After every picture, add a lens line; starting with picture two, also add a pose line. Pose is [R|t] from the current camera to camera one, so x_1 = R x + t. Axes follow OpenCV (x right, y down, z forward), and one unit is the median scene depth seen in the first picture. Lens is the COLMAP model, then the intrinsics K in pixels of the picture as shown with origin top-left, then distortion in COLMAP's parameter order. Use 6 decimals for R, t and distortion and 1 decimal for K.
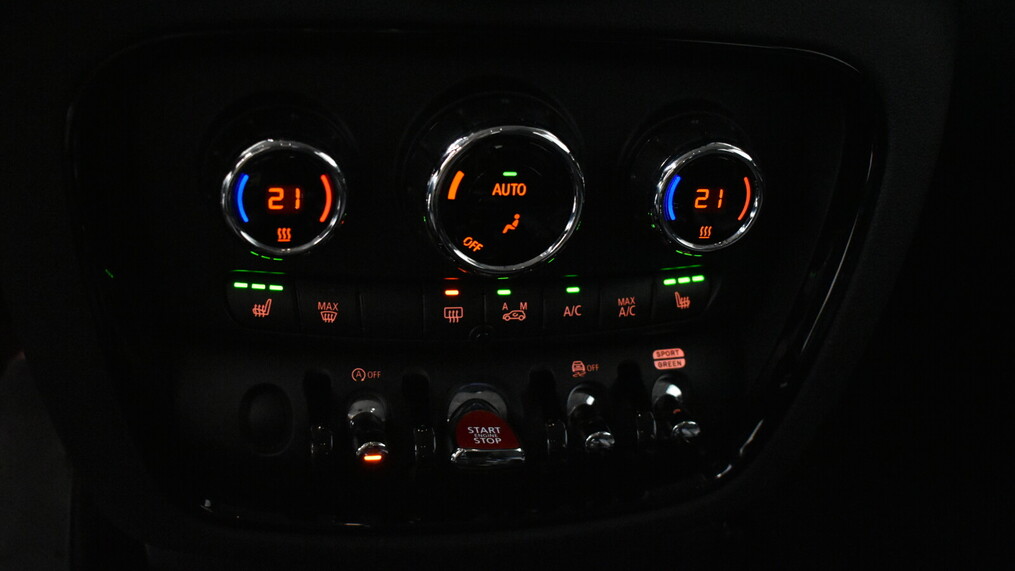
lens RADIAL K [[1395.5, 0, 507.0], [0, 1395.5, 285.4], [0, 0, 1]] dist [0.015532, 0.000000]
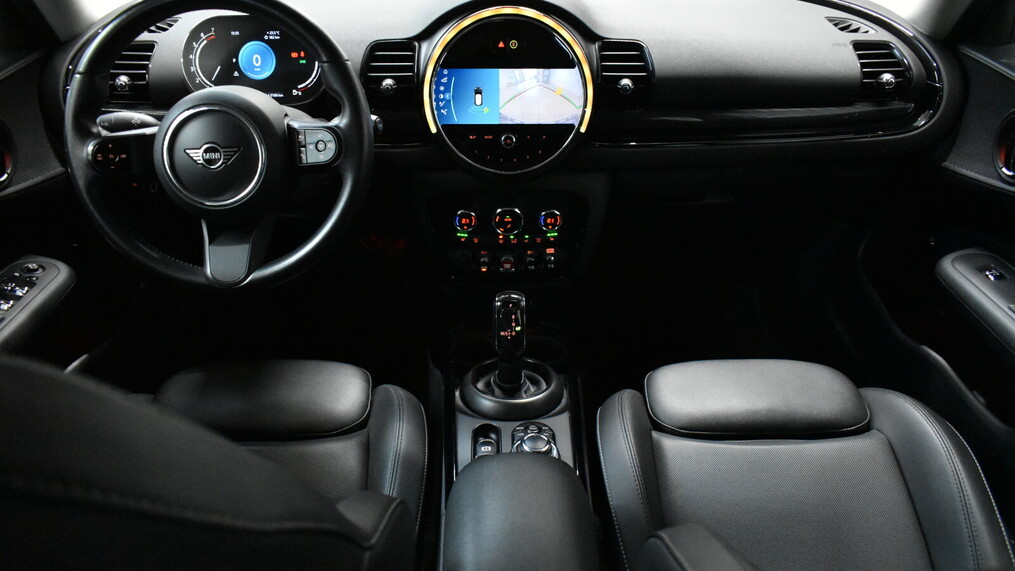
lens RADIAL K [[830.3, 0, 509.9], [0, 830.3, 280.8], [0, 0, 1]] dist [-0.015077, 0.006208]
pose [[0.982339, 0.044323, -0.181786, 0.524750], [-0.017655, 0.989161, 0.145772, -0.265896], [0.186277, -0.139988, 0.972473, -1.840377]]
